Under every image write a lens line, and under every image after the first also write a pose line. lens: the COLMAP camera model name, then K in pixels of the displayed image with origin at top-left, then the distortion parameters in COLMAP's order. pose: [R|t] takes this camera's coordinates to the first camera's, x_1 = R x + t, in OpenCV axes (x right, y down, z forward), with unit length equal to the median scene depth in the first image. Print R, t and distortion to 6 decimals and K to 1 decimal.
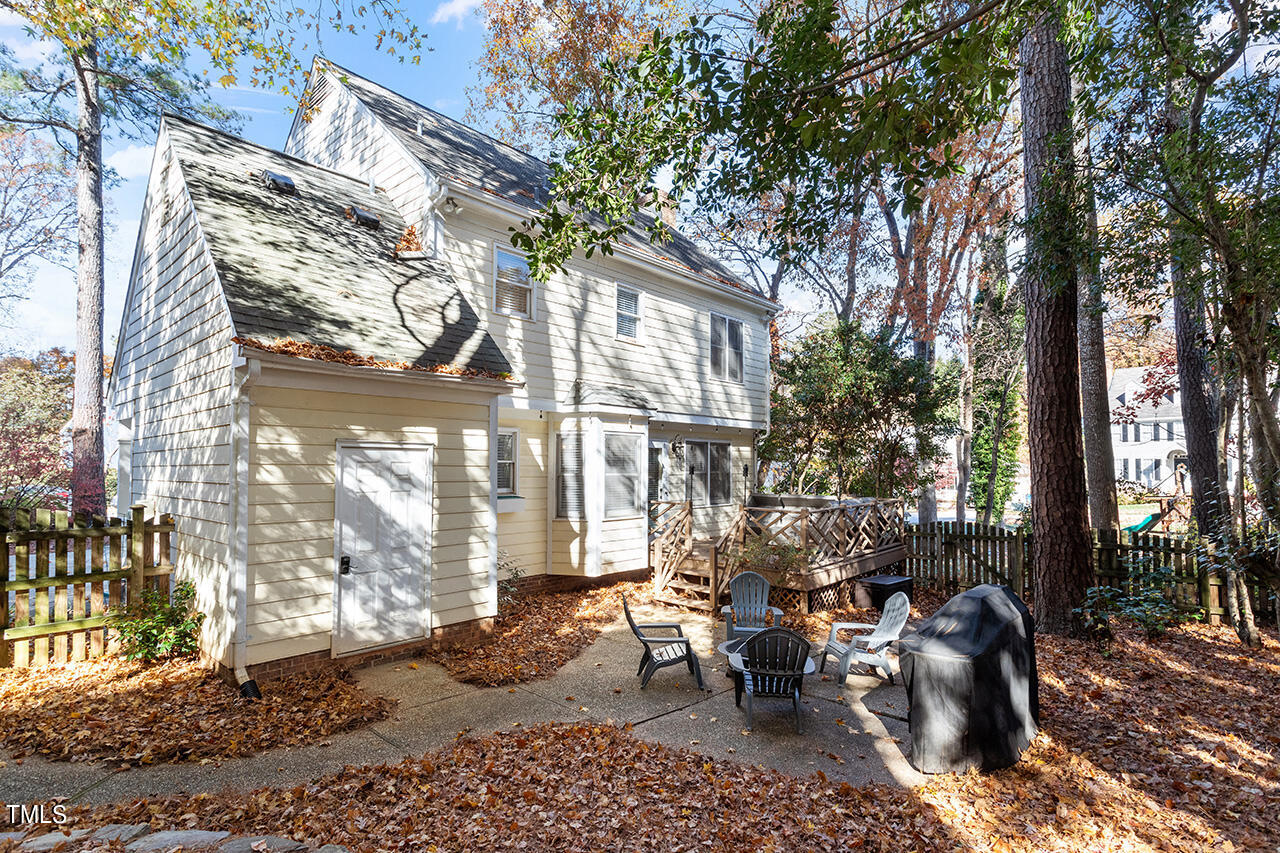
lens RADIAL K [[633.9, 0, 644.4], [0, 633.9, 430.1], [0, 0, 1]] dist [-0.001394, -0.000163]
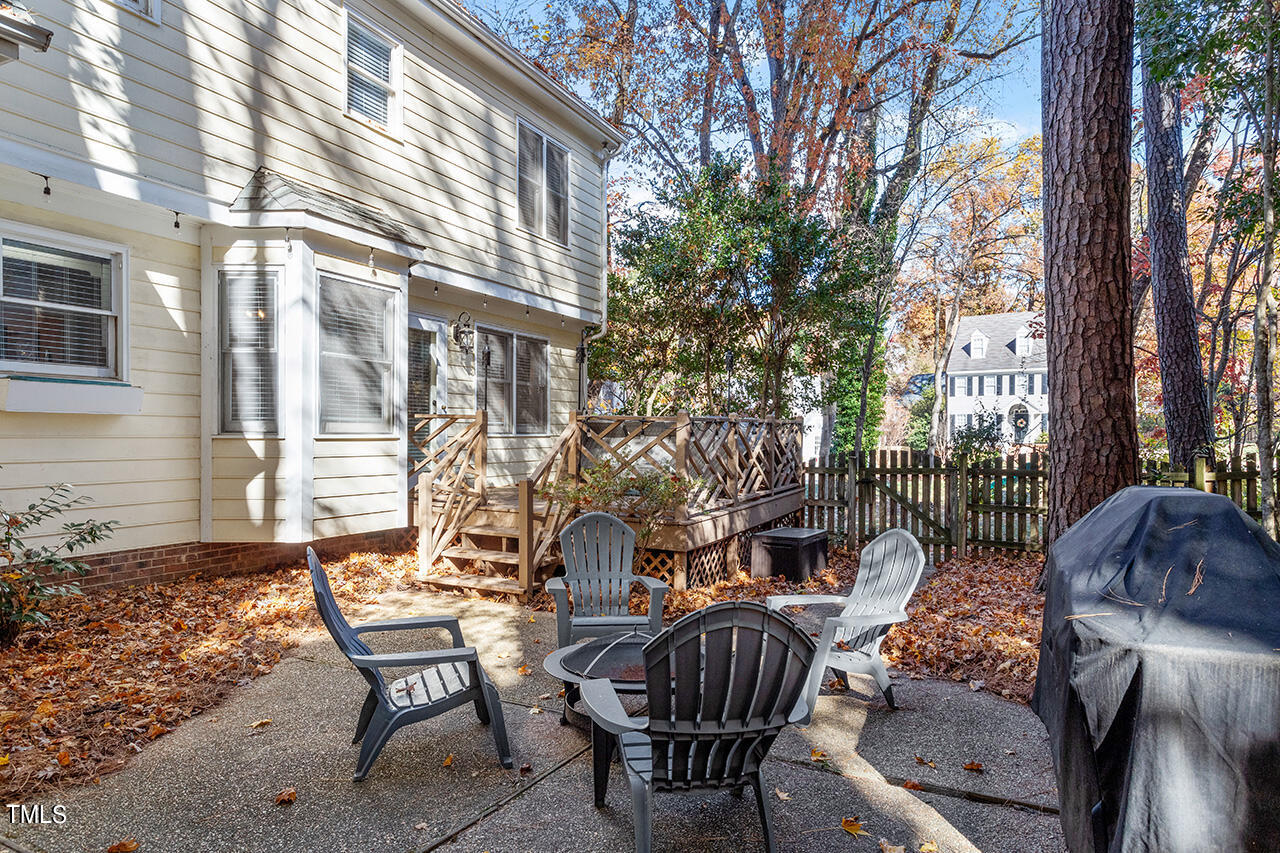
lens RADIAL K [[812.4, 0, 636.8], [0, 812.4, 435.3], [0, 0, 1]] dist [-0.015941, -0.000754]
pose [[0.967571, -0.008348, 0.252463, 0.023184], [-0.010248, 0.997334, 0.072254, 0.088279], [-0.252393, -0.072498, 0.964905, 0.279609]]
